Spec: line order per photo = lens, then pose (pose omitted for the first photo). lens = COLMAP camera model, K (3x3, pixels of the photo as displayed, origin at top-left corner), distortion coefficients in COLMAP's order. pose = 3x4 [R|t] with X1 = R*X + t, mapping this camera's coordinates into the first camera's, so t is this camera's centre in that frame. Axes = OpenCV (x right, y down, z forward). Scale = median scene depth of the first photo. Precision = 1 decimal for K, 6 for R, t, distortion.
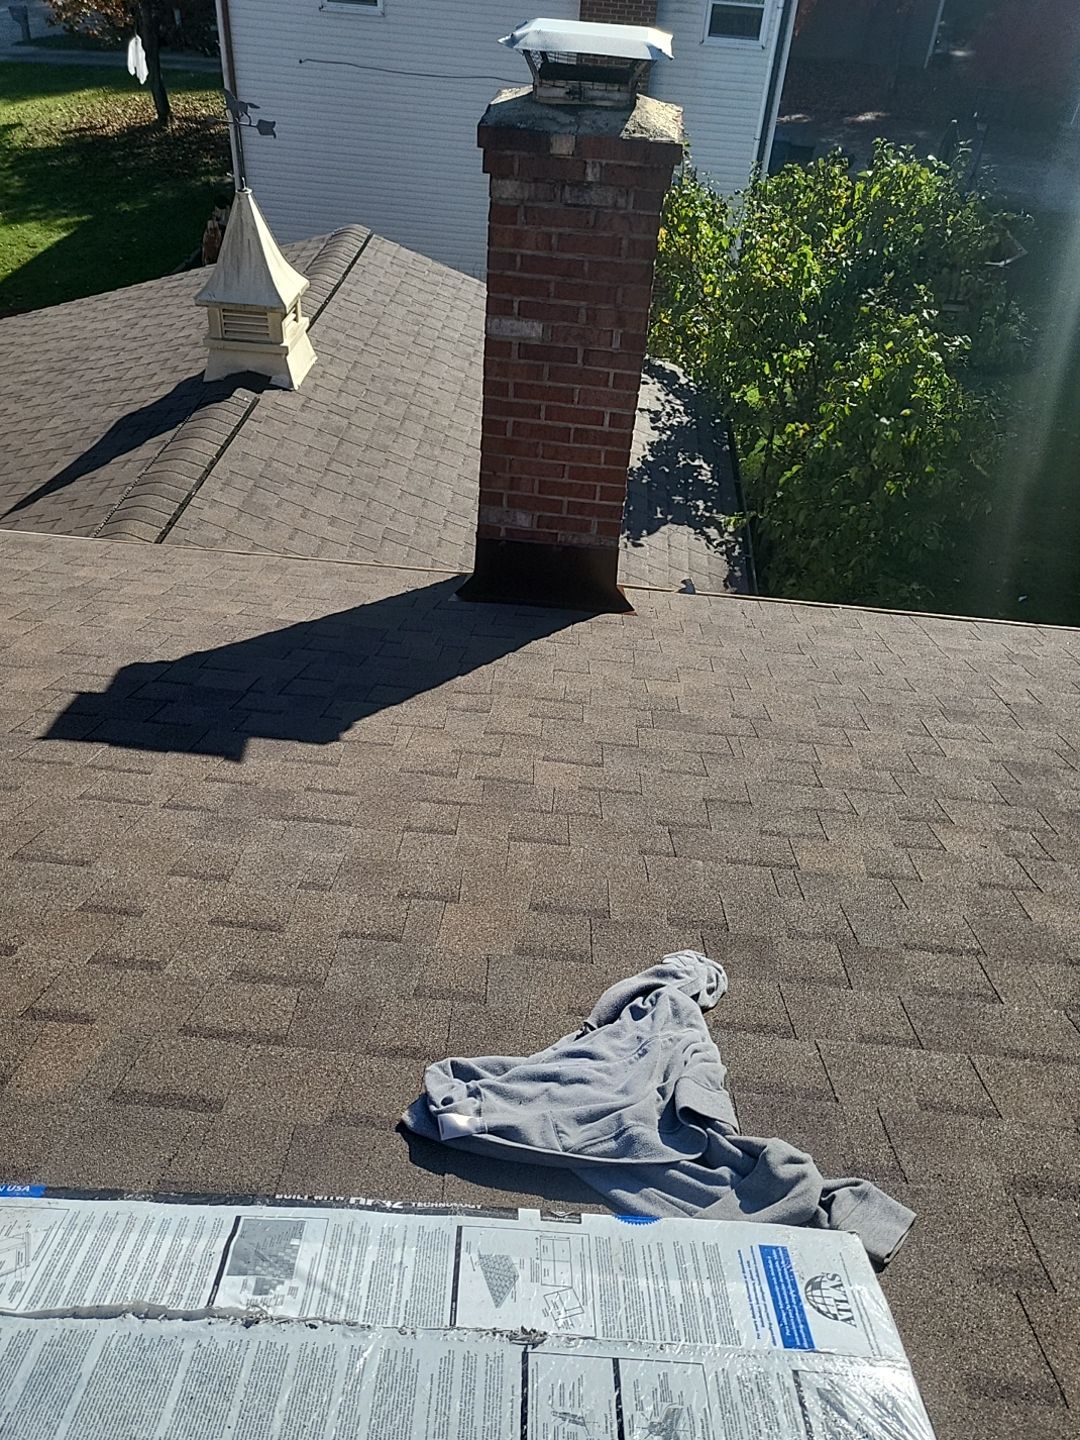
lens RADIAL K [[1043.4, 0, 540.0], [0, 1043.4, 720.0], [0, 0, 1]] dist [-0.001762, -0.000408]
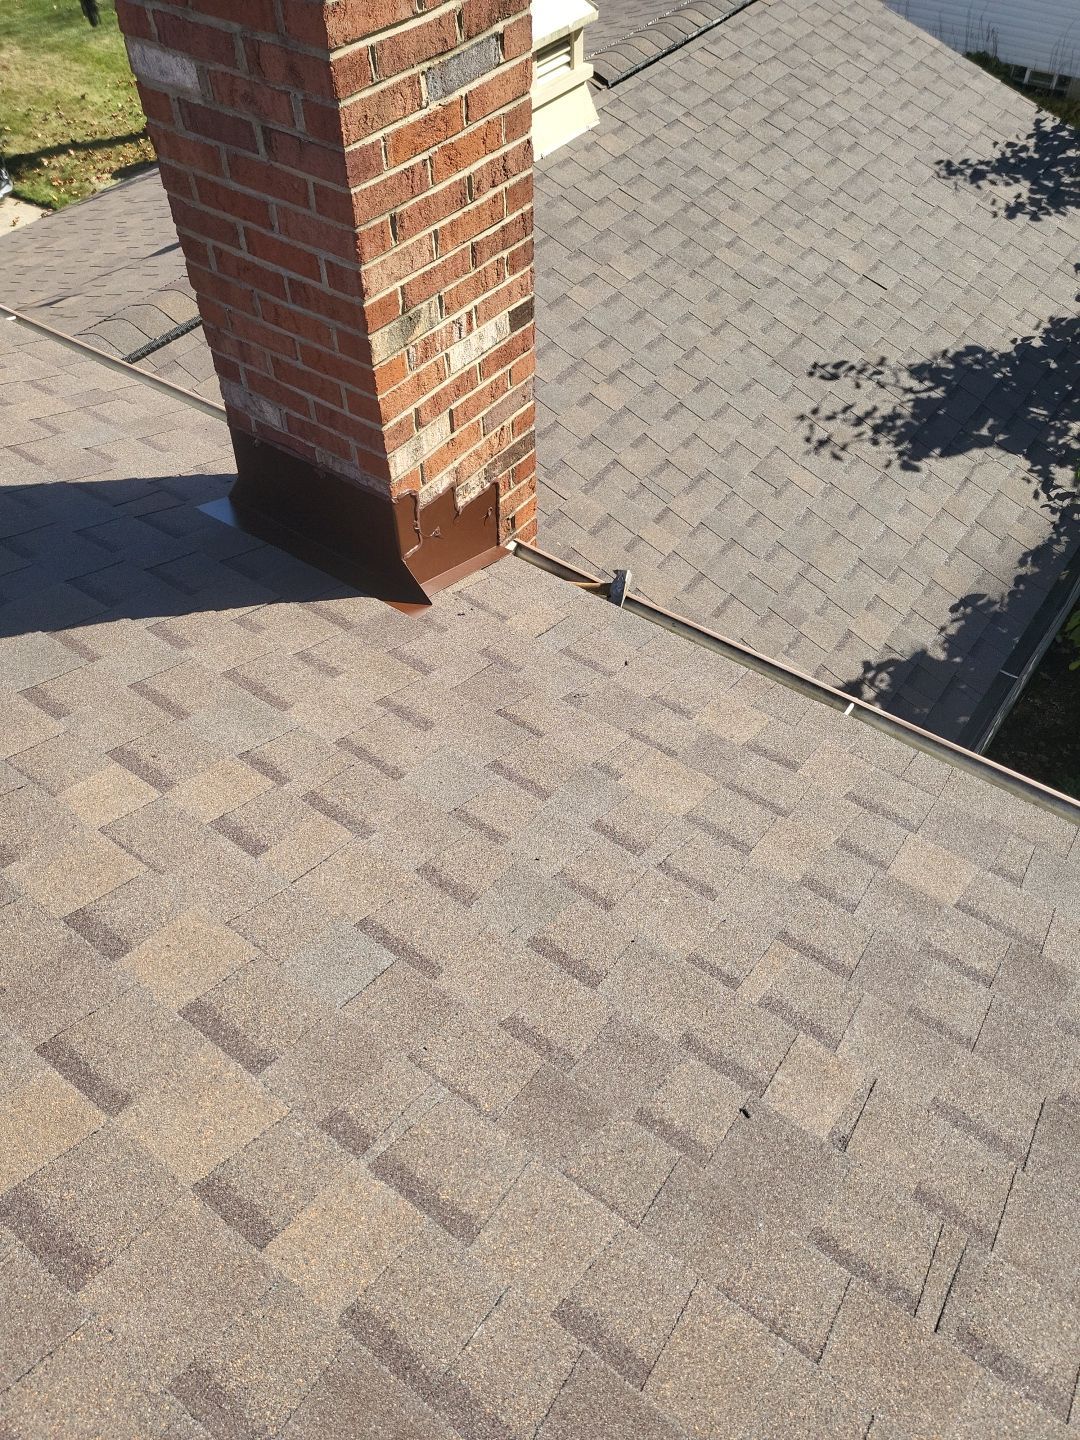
lens RADIAL K [[1043.4, 0, 540.0], [0, 1043.4, 720.0], [0, 0, 1]] dist [-0.001762, -0.000408]
pose [[0.849454, 0.352194, -0.392922, 0.212123], [-0.275666, 0.931151, 0.238674, -0.107315], [0.449929, -0.094427, 0.888058, 0.253483]]
